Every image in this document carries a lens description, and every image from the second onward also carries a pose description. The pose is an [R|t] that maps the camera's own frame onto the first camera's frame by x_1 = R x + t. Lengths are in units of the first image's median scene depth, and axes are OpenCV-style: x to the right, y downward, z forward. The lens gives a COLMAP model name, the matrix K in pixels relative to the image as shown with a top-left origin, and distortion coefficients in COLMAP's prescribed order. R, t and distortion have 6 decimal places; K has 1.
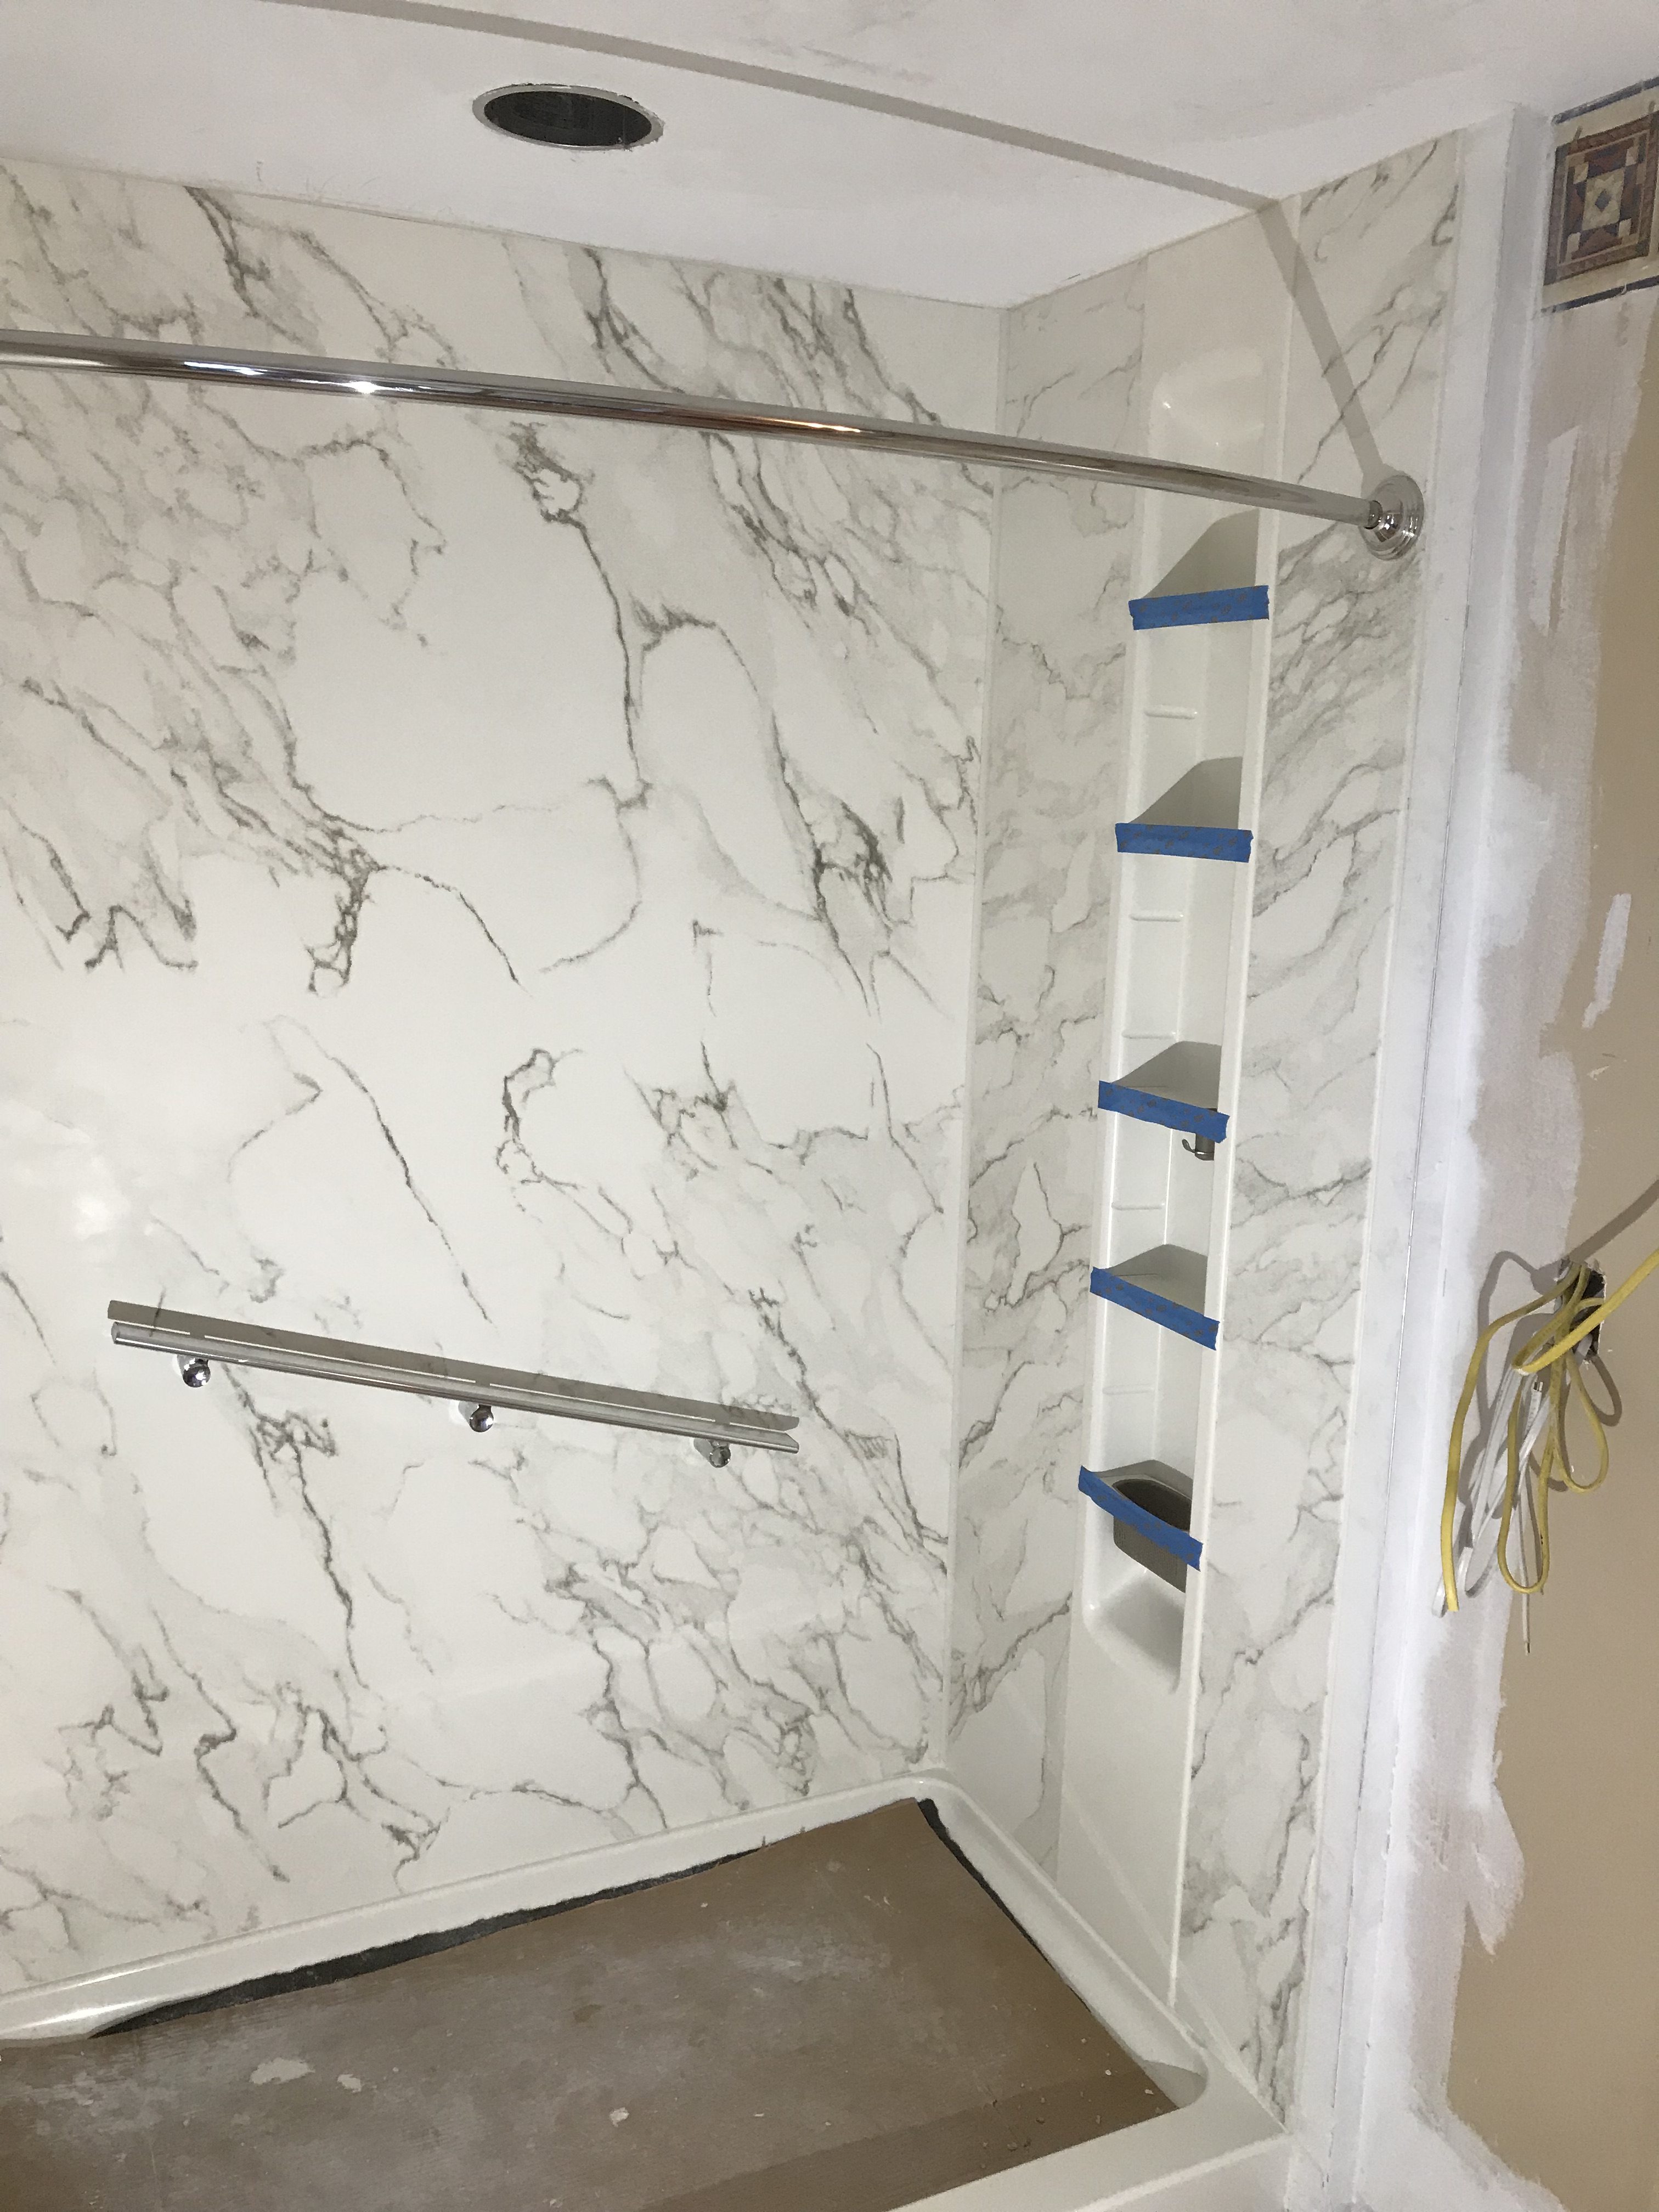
lens RADIAL K [[1793.6, 0, 871.0], [0, 1793.6, 1066.1], [0, 0, 1]] dist [0.031114, -0.033714]
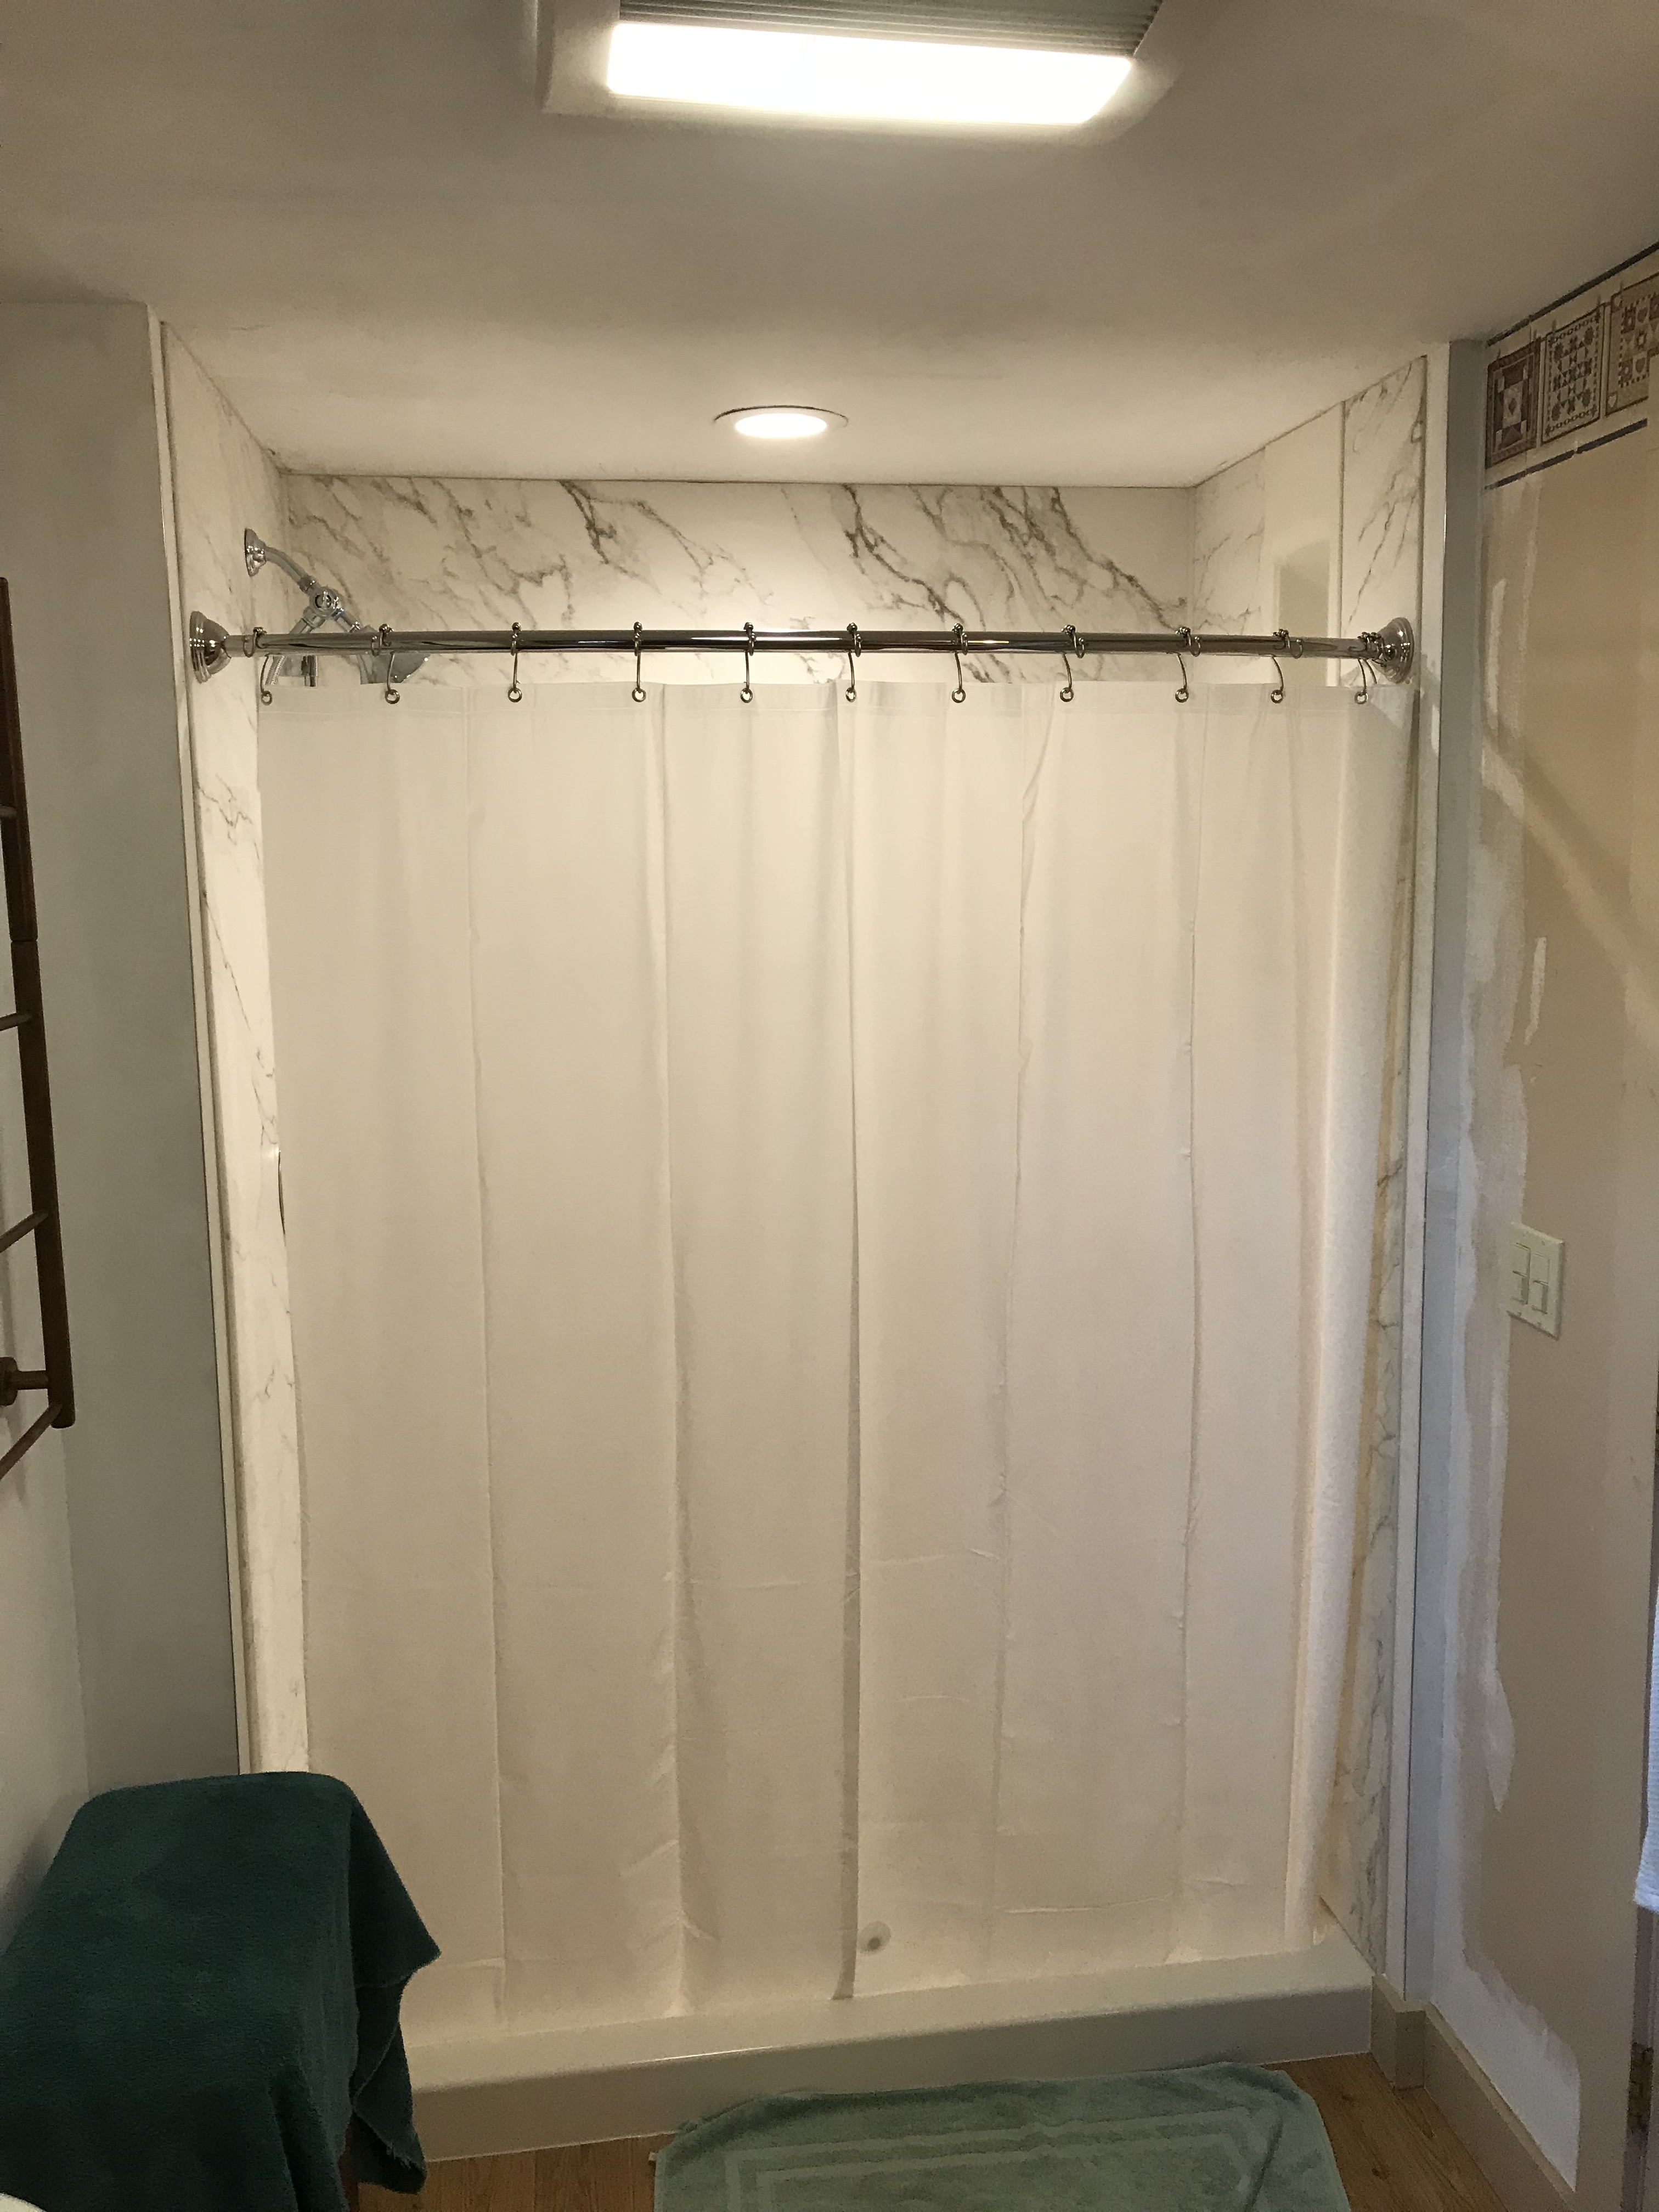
lens RADIAL K [[1793.6, 0, 871.0], [0, 1793.6, 1066.1], [0, 0, 1]] dist [0.031114, -0.033714]
pose [[0.958591, -0.011416, -0.284557, 0.240754], [-0.003150, 0.998710, -0.050677, 0.044791], [0.284769, 0.049475, 0.957319, -0.254620]]
